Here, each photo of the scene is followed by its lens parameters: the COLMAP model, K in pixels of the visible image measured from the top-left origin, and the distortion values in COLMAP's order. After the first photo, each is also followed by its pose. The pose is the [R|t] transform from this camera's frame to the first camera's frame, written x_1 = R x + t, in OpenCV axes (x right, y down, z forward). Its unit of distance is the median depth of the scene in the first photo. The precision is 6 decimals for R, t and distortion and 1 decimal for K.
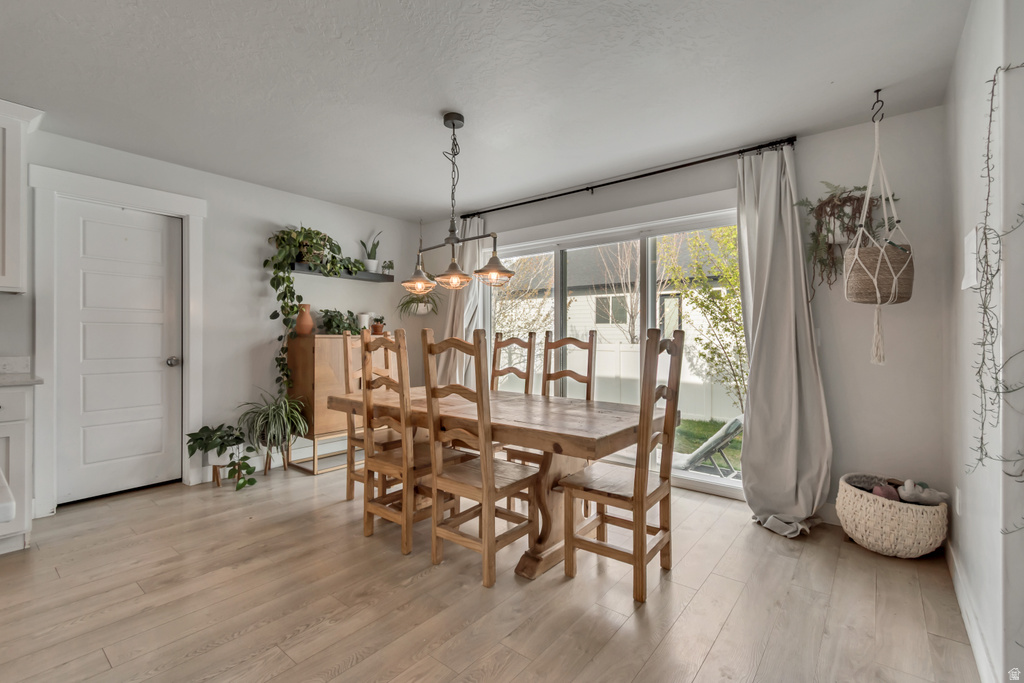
lens RADIAL K [[457.1, 0, 515.2], [0, 457.1, 333.8], [0, 0, 1]] dist [0.001604, -0.001539]
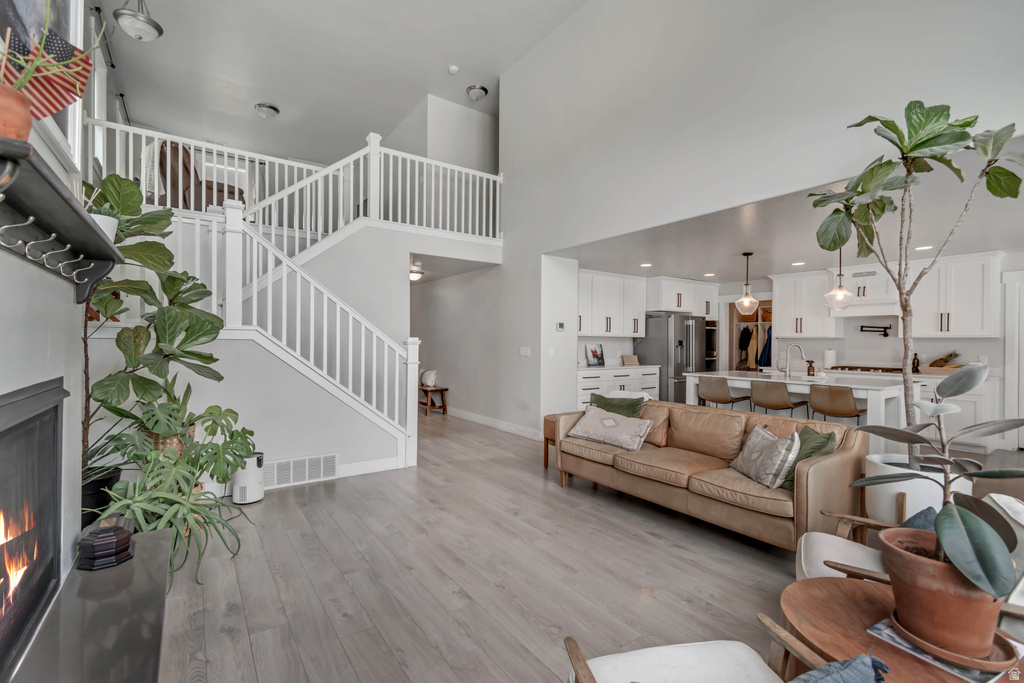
lens RADIAL K [[457.1, 0, 511.1], [0, 457.1, 346.9], [0, 0, 1]] dist [0.001604, -0.001539]
pose [[-0.283215, 0.000493, -0.959056, 1.067846], [0.001291, 0.999999, 0.000133, -0.033425], [0.959056, -0.001201, -0.283215, -0.366086]]
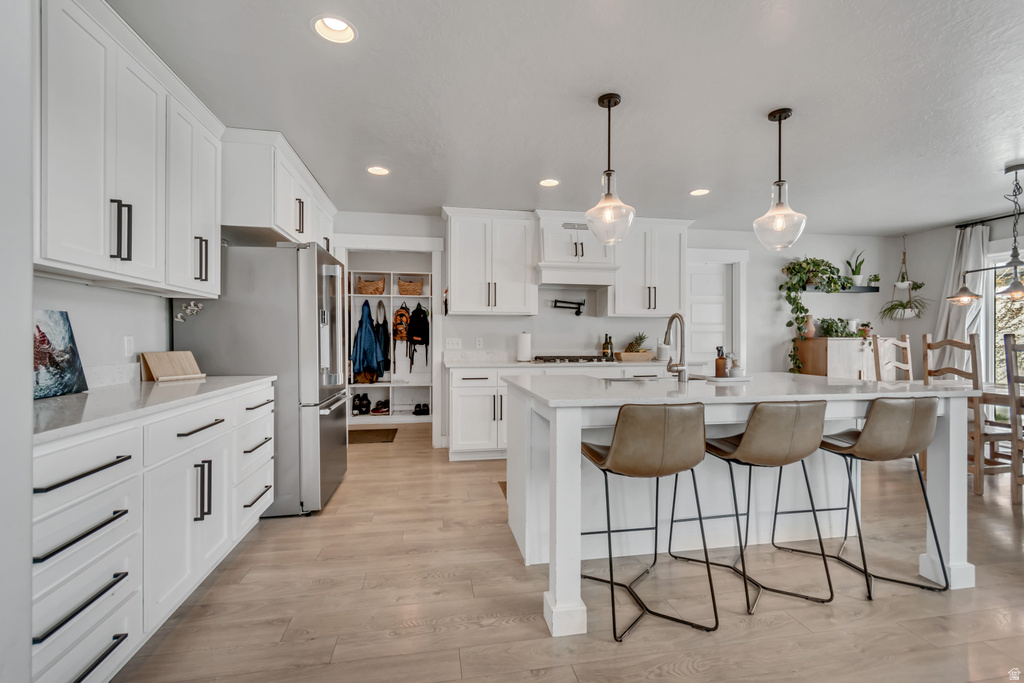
lens RADIAL K [[457.1, 0, 513.0], [0, 457.1, 338.5], [0, 0, 1]] dist [0.001604, -0.001539]
pose [[0.754513, -0.006769, -0.656250, -0.247532], [0.011041, 0.999936, 0.002380, -0.009195], [0.656192, -0.009041, 0.754540, -0.612063]]
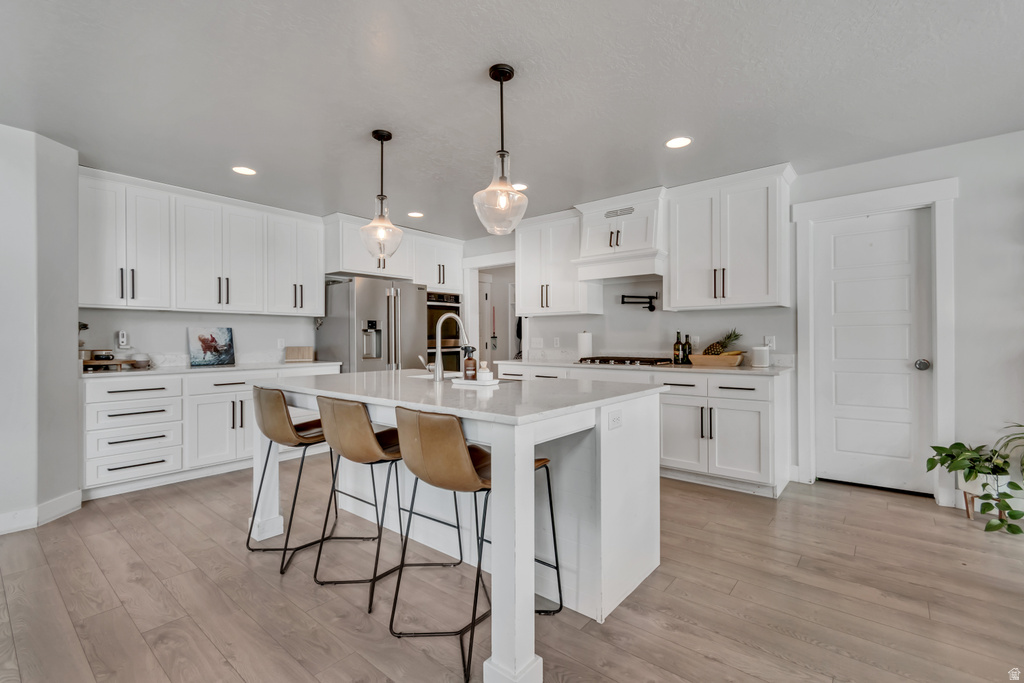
lens RADIAL K [[457.1, 0, 514.0], [0, 457.1, 340.8], [0, 0, 1]] dist [0.001604, -0.001539]
pose [[-0.015763, -0.003031, -0.999871, 0.168465], [0.014398, 0.999891, -0.003258, 0.002608], [0.999772, -0.014448, -0.015718, 0.166489]]
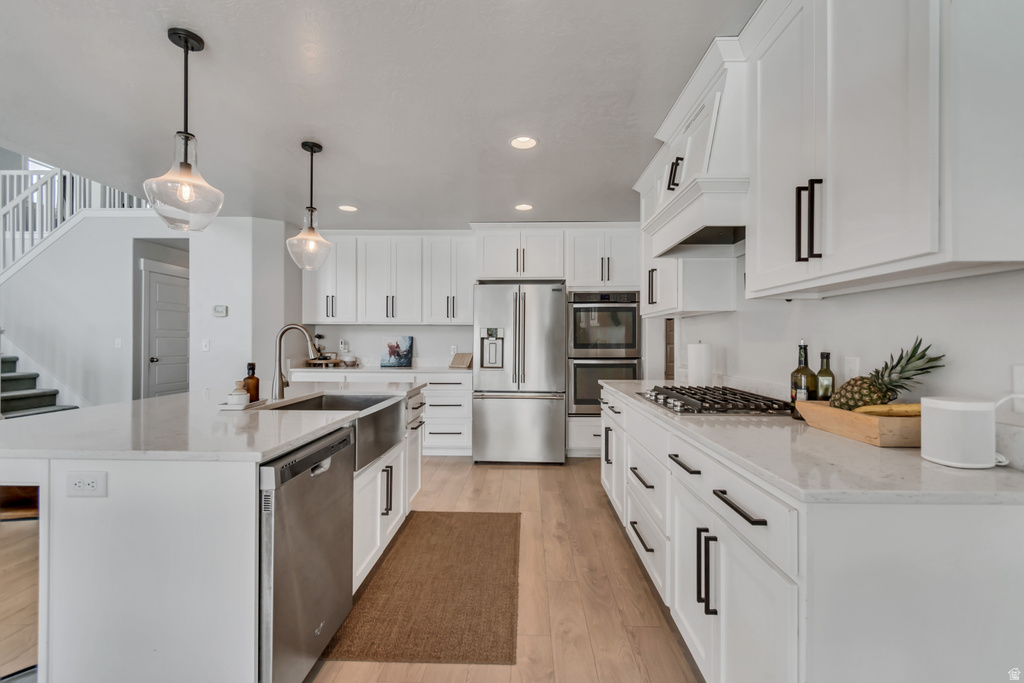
lens RADIAL K [[457.1, 0, 514.8], [0, 457.1, 342.3], [0, 0, 1]] dist [0.001604, -0.001539]
pose [[-0.799094, -0.009247, -0.601135, -0.379748], [-0.003911, 0.999941, -0.010182, -0.013141], [0.601193, -0.005786, -0.799083, 0.724109]]
